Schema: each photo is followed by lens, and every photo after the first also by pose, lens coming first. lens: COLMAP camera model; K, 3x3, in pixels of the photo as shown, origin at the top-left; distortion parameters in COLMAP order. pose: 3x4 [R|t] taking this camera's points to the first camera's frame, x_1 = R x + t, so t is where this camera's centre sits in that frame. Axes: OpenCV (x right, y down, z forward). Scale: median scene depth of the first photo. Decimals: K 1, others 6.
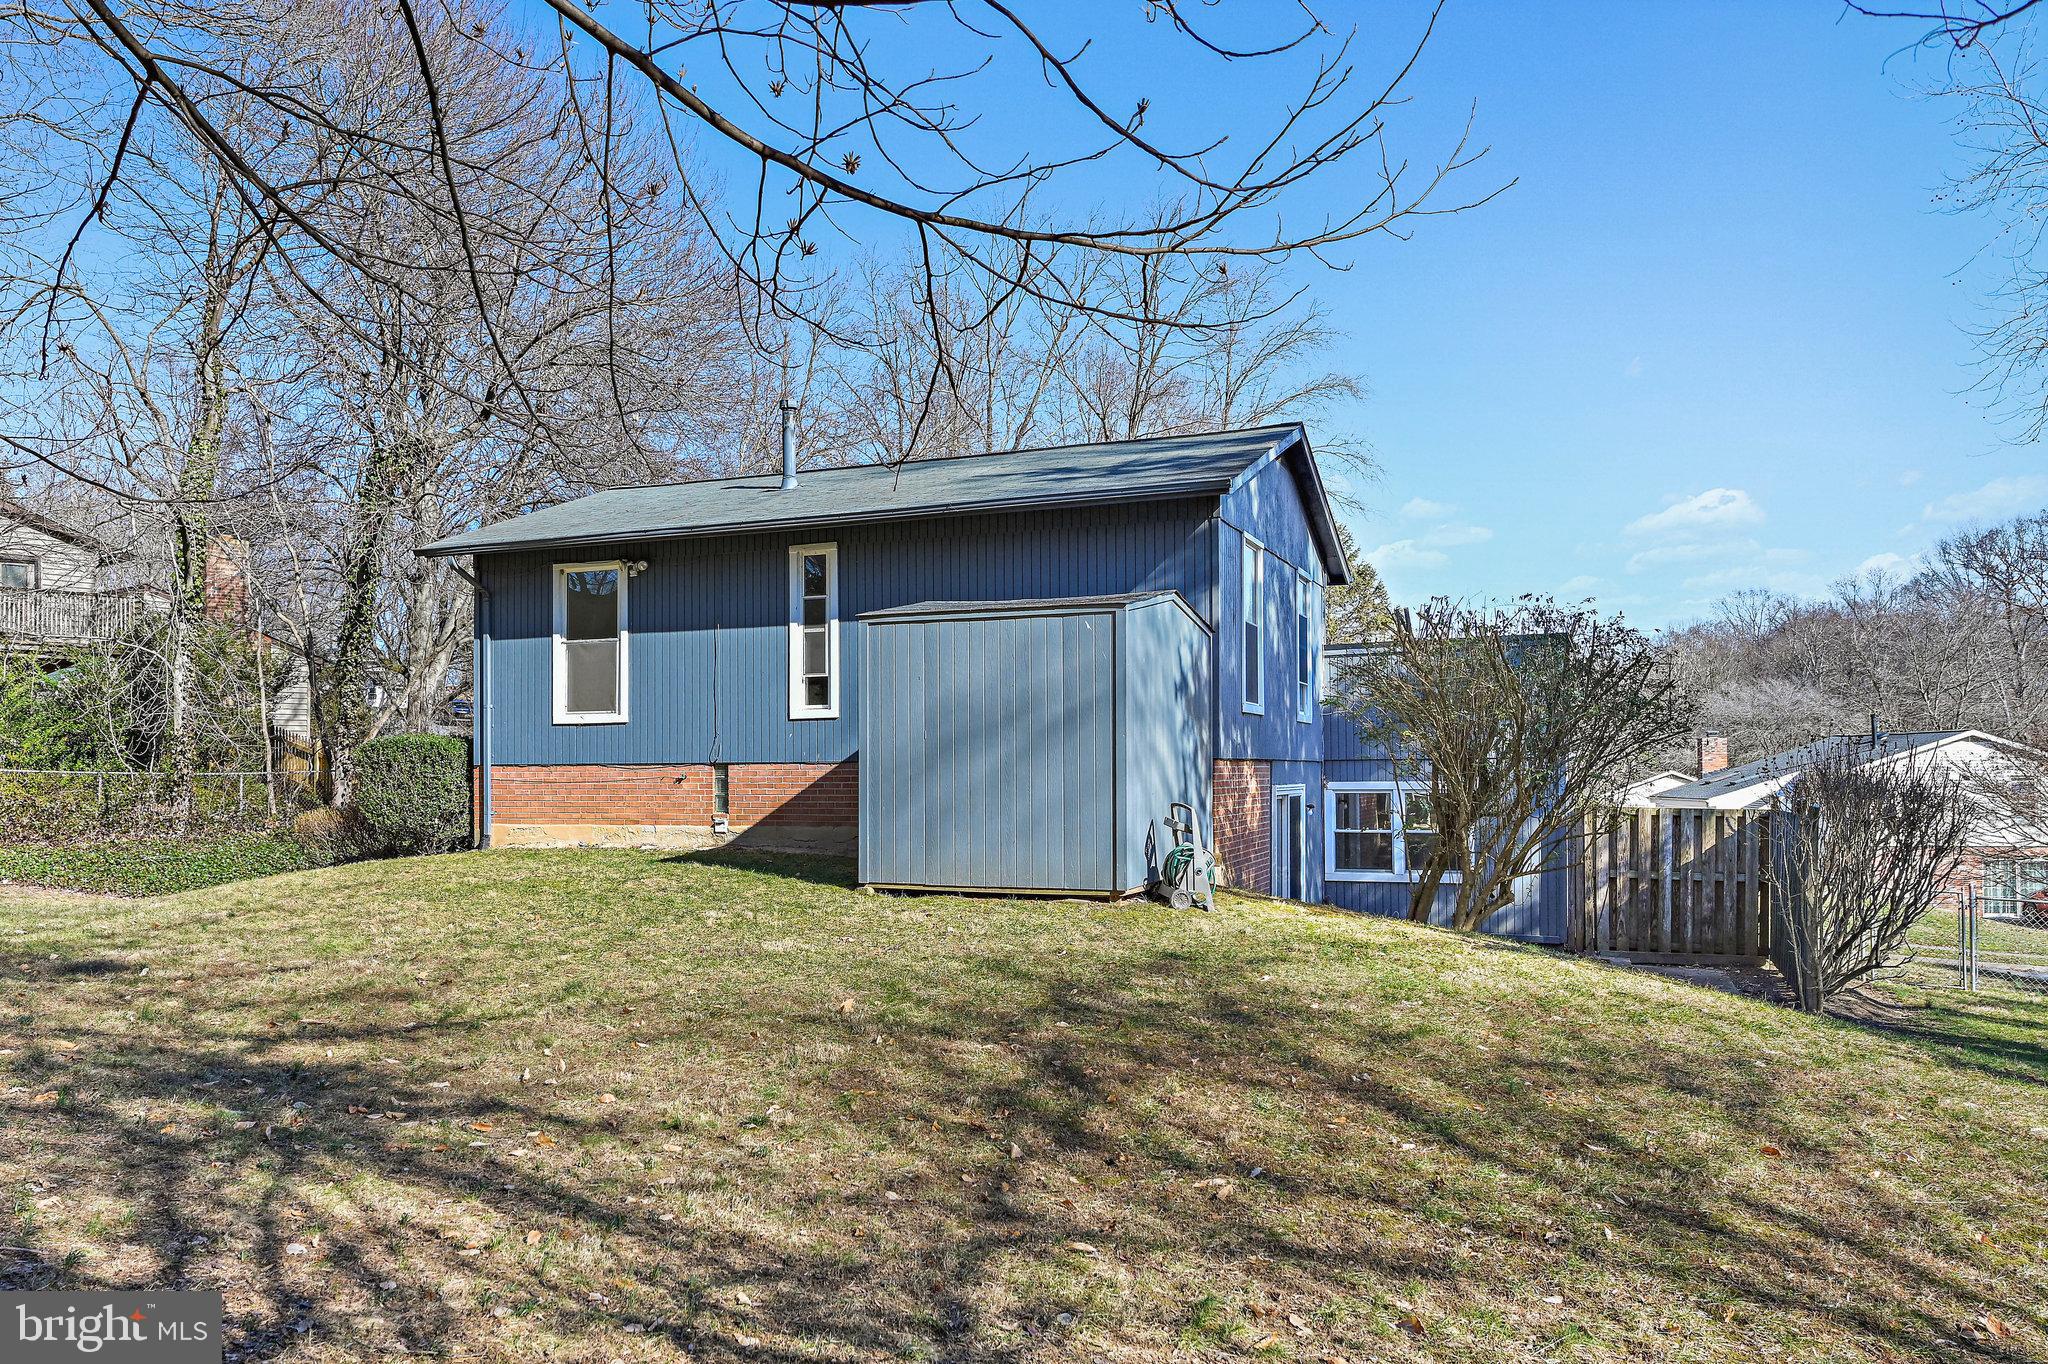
lens RADIAL K [[1544.7, 0, 1024.1], [0, 1544.7, 804.5], [0, 0, 1]] dist [-0.006597, -0.004796]
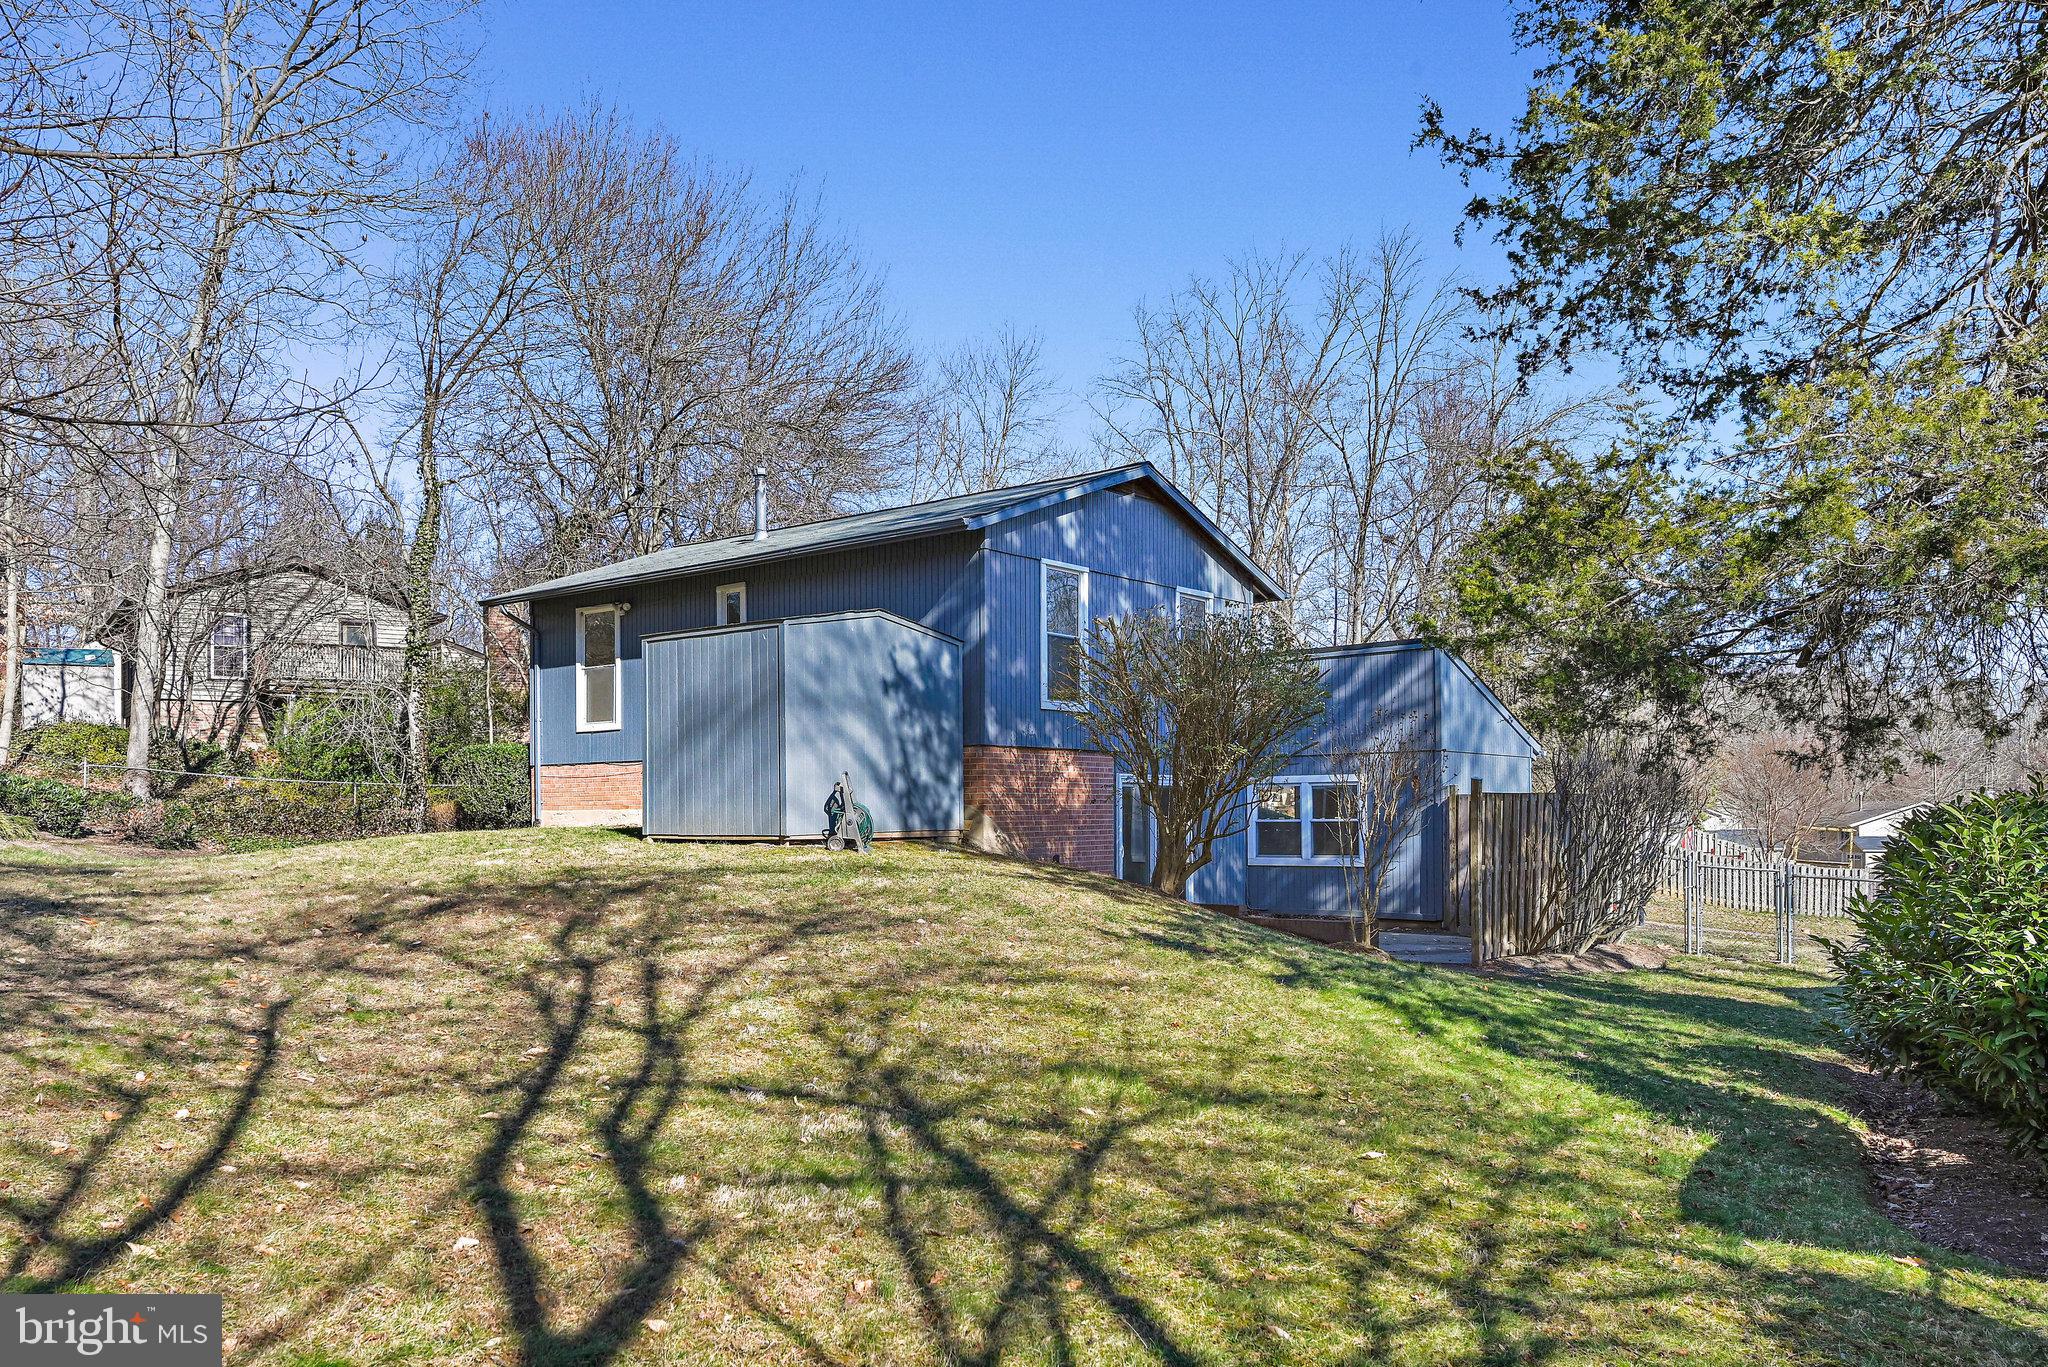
lens RADIAL K [[1544.7, 0, 1024.1], [0, 1544.7, 806.0], [0, 0, 1]] dist [-0.006597, -0.004796]
pose [[0.963999, -0.005416, -0.265852, 0.400618], [-0.001005, 0.999711, -0.024011, 0.040492], [0.265905, 0.023413, 0.963715, -0.144584]]
